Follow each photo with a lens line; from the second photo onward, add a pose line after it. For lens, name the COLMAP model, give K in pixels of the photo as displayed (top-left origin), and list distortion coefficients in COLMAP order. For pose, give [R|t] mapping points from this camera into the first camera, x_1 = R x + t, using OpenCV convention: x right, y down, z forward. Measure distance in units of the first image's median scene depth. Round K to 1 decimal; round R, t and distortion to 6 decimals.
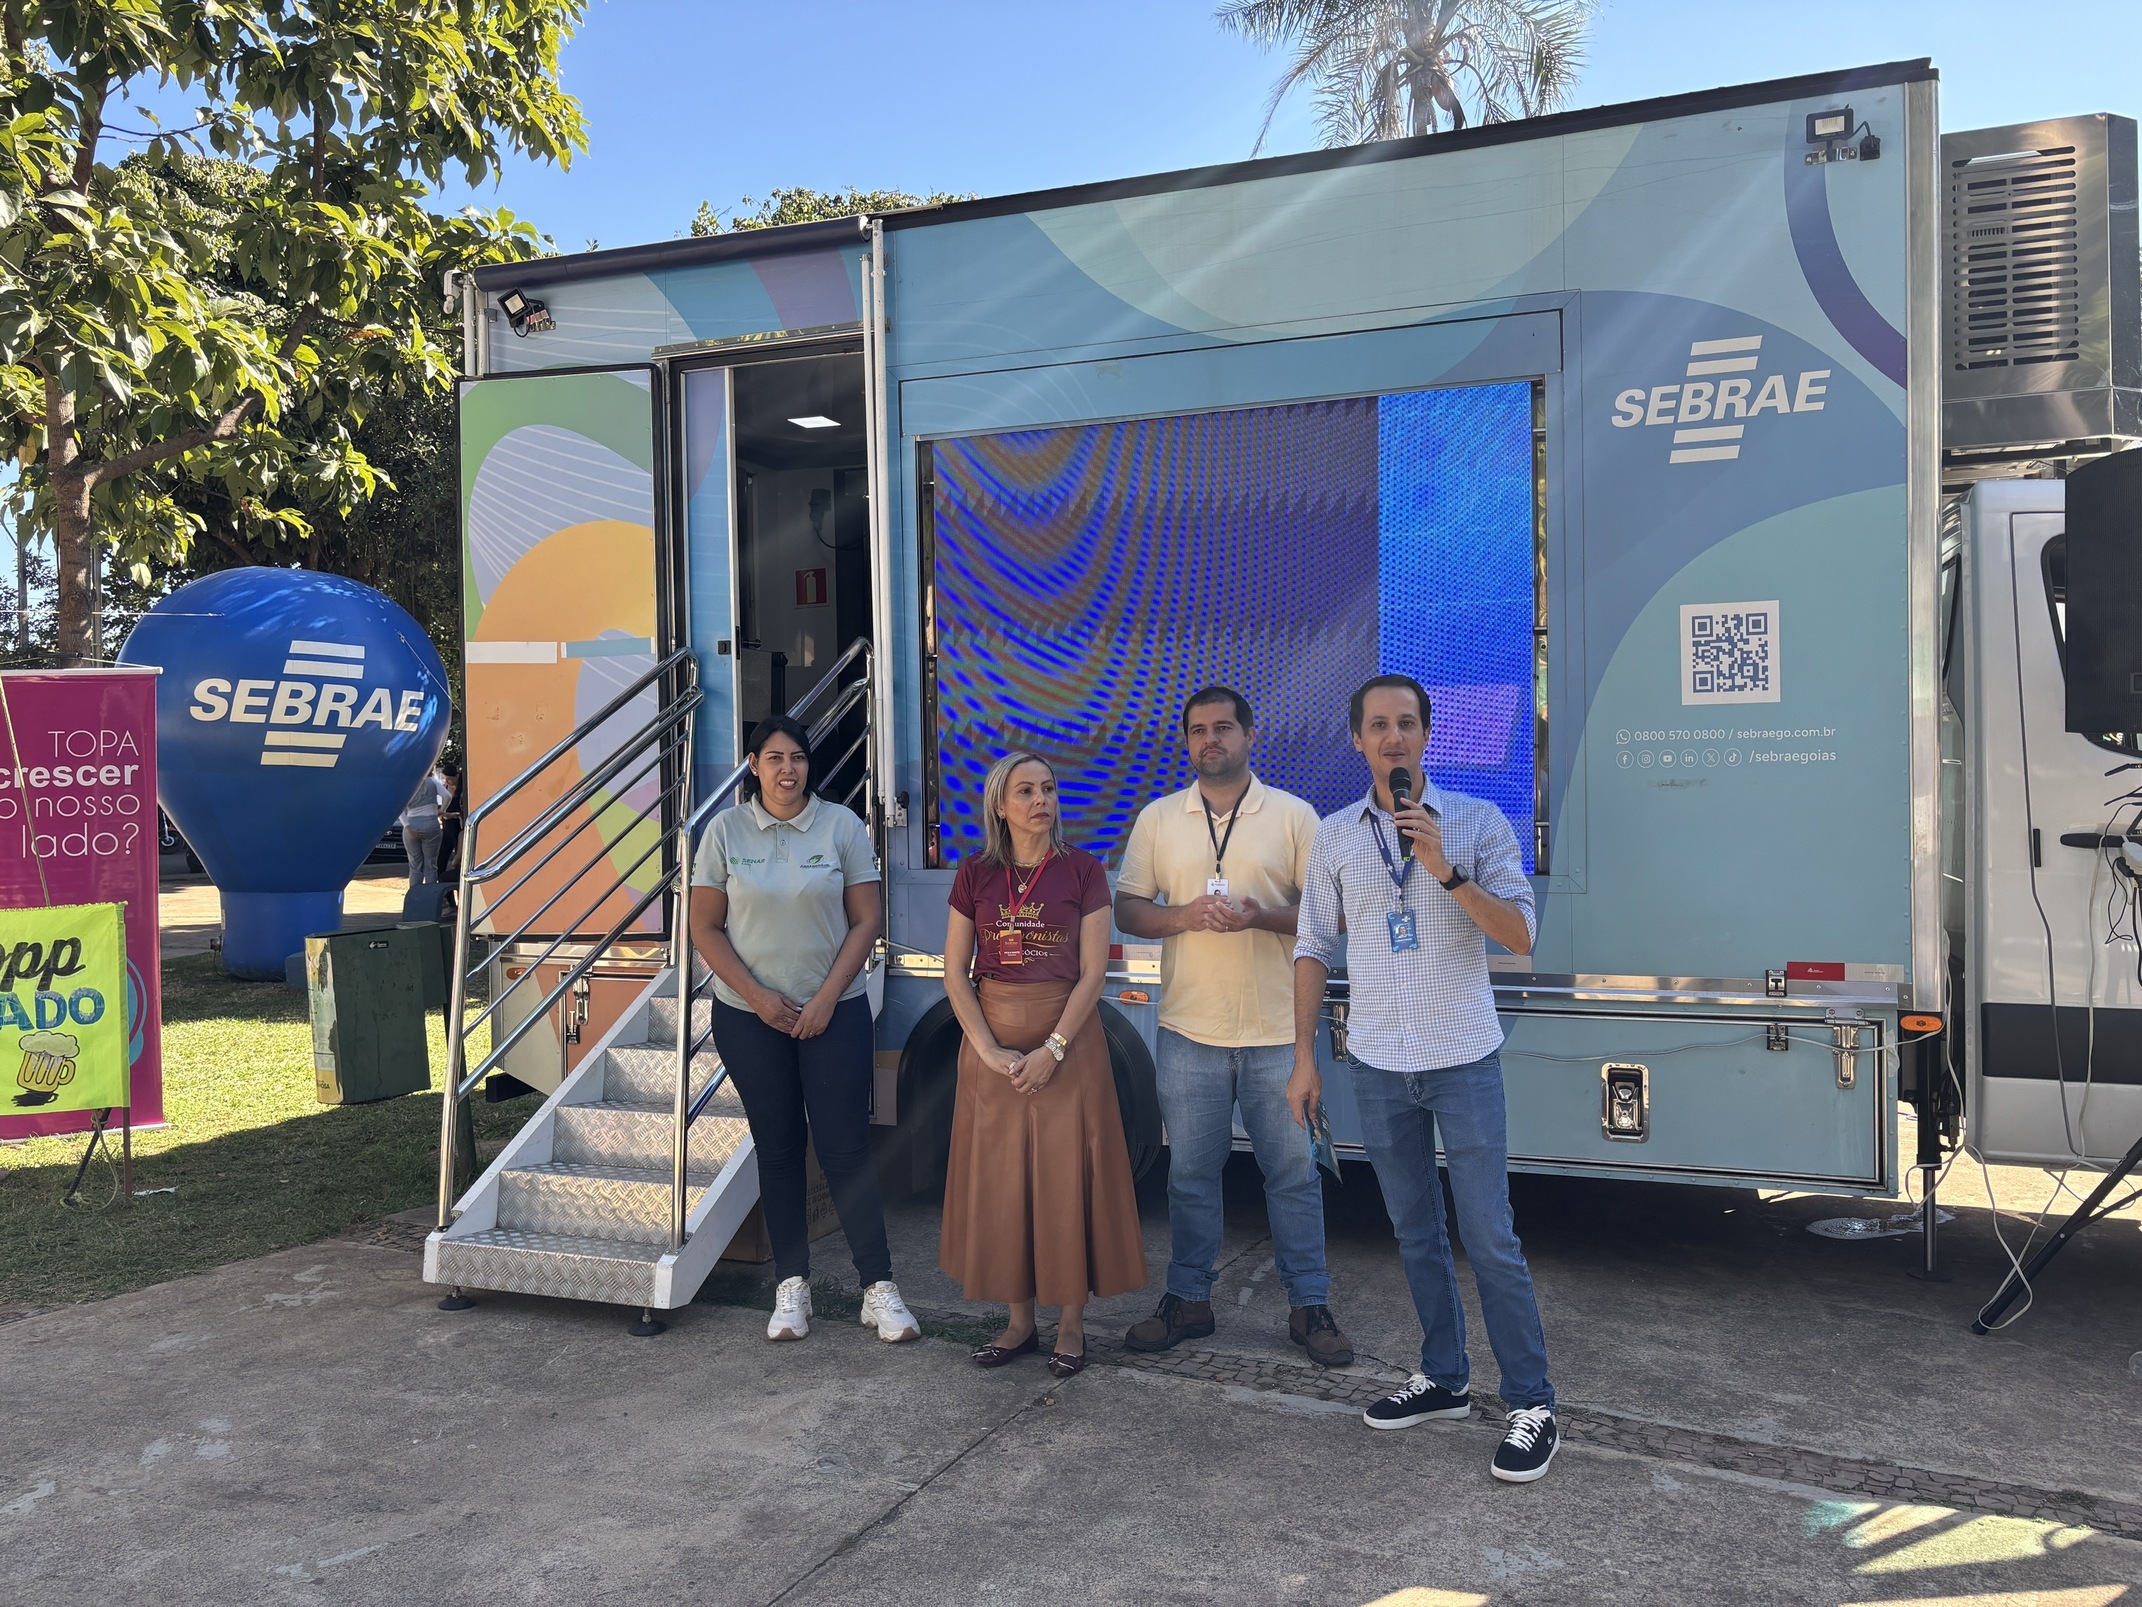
lens RADIAL K [[1633.6, 0, 1071.5], [0, 1633.6, 793.0], [0, 0, 1]] dist [0.039231, -0.003147]
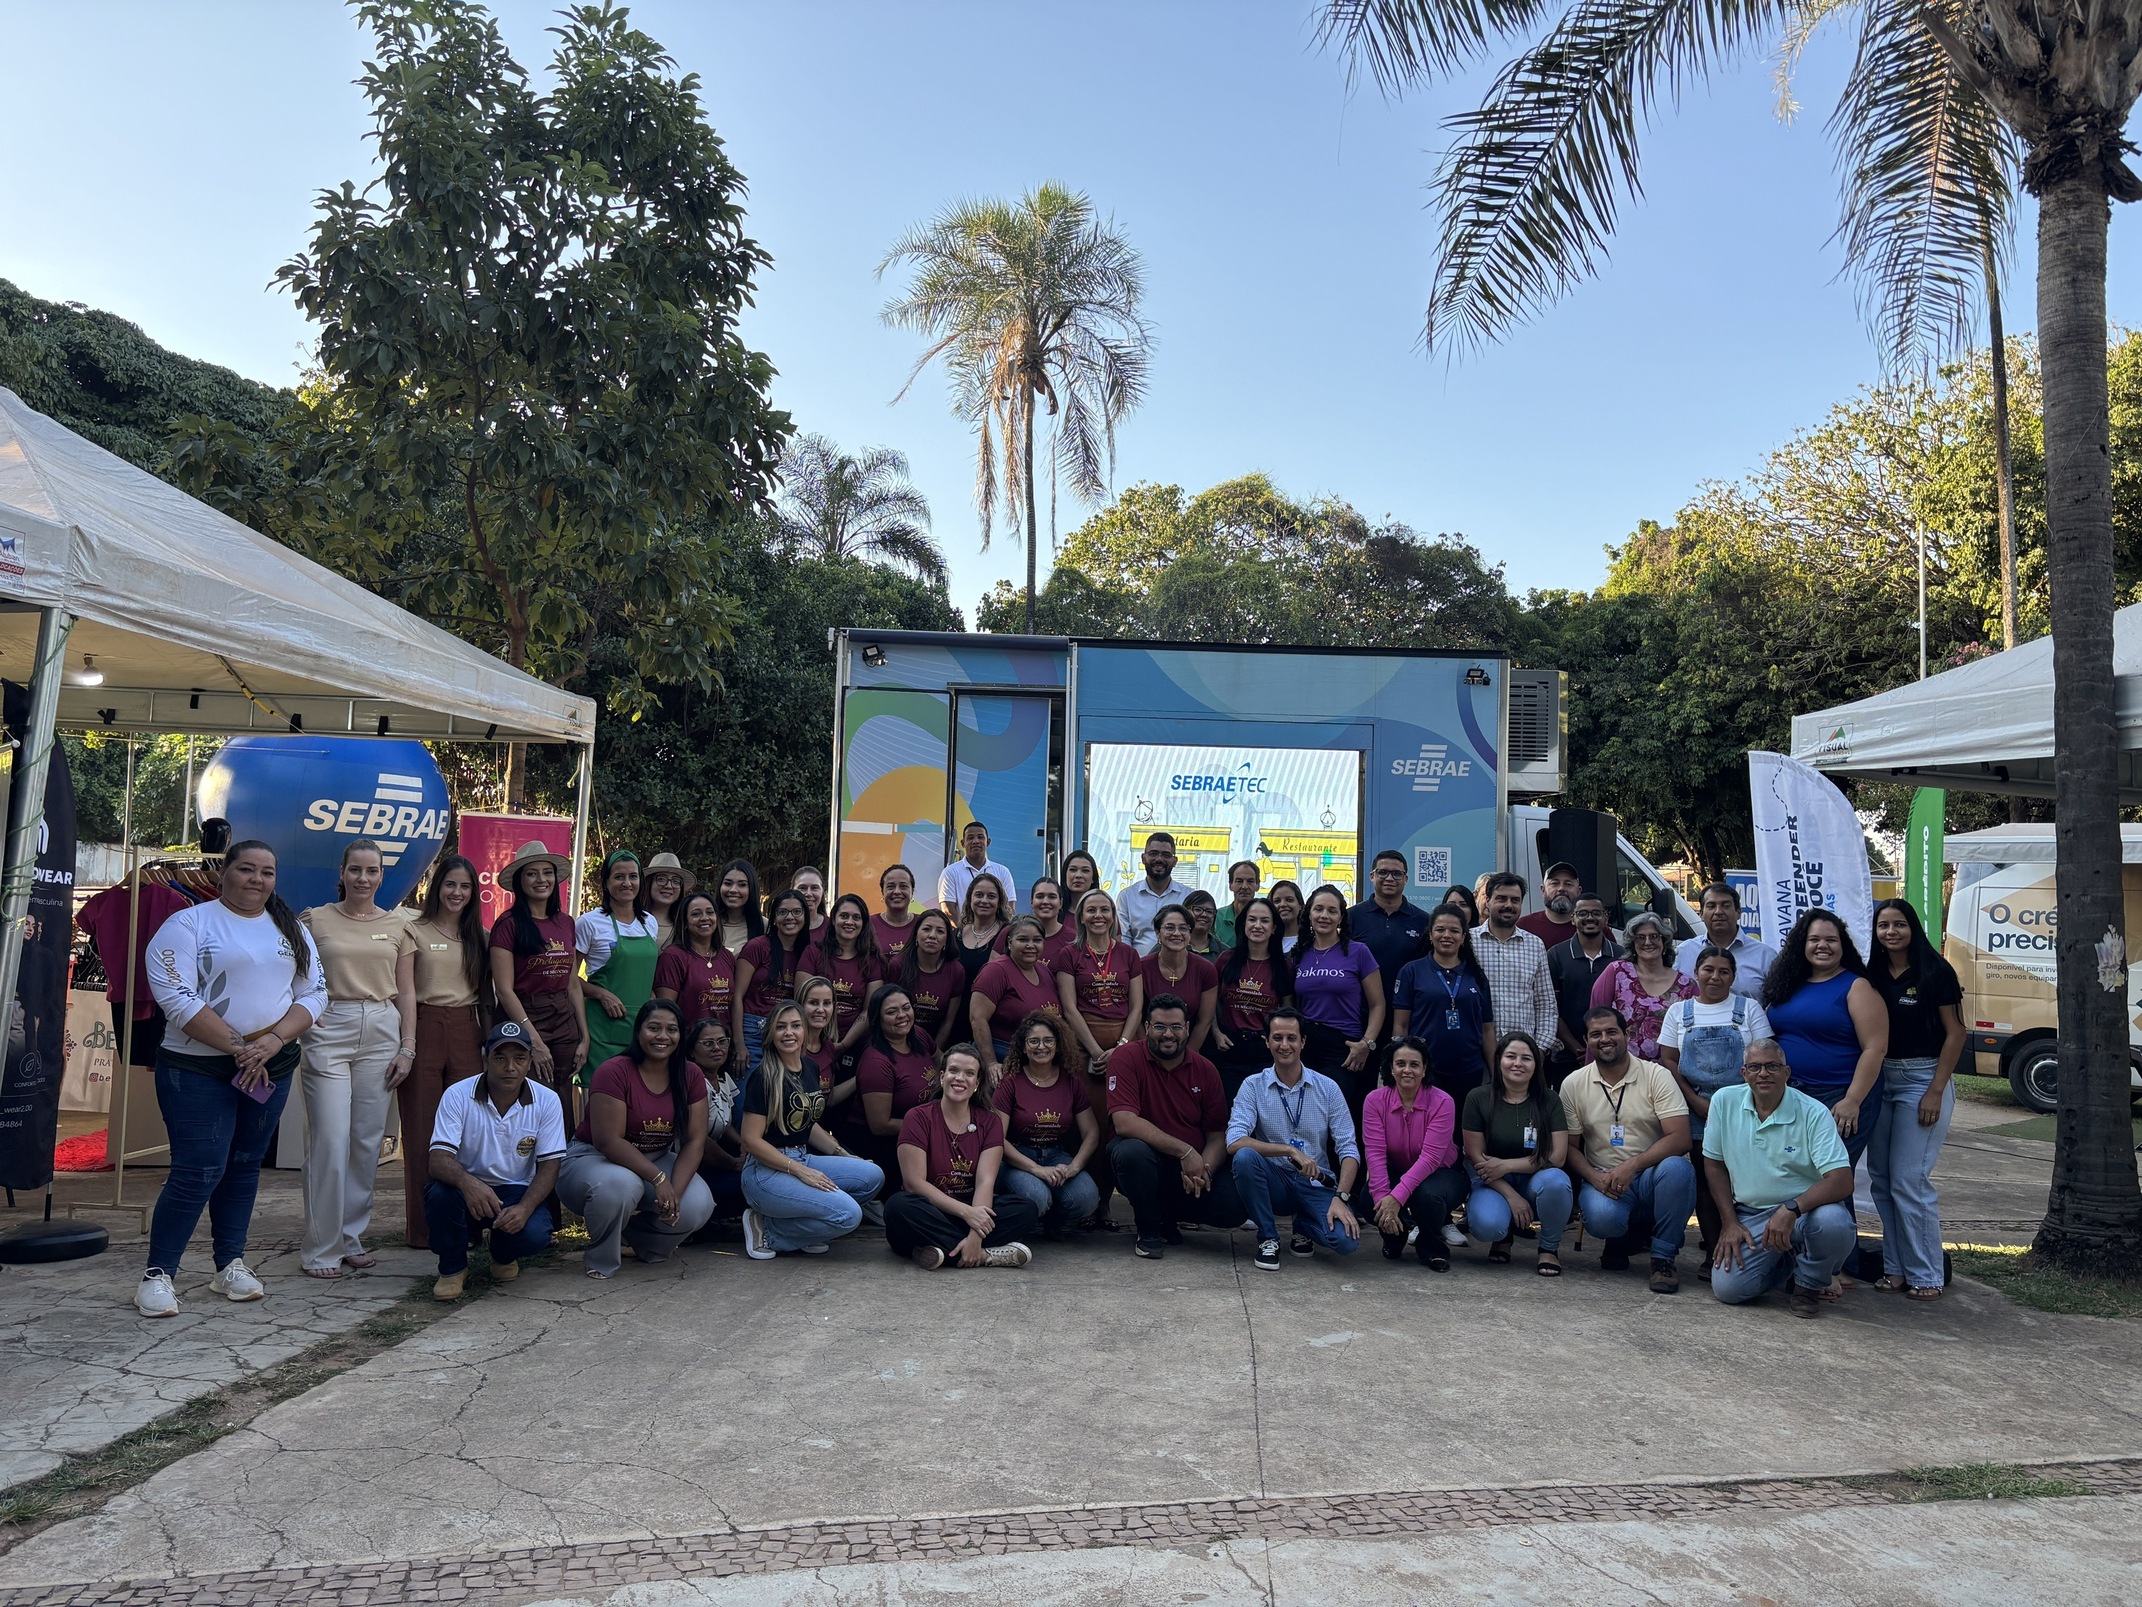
lens RADIAL K [[1633.6, 0, 1071.8], [0, 1633.6, 801.7], [0, 0, 1]] dist [0.039231, -0.003147]
pose [[0.928991, 0.060612, 0.365106, -0.442259], [-0.037064, 0.996775, -0.071170, 0.006594], [-0.368243, 0.052584, 0.928241, -0.484807]]
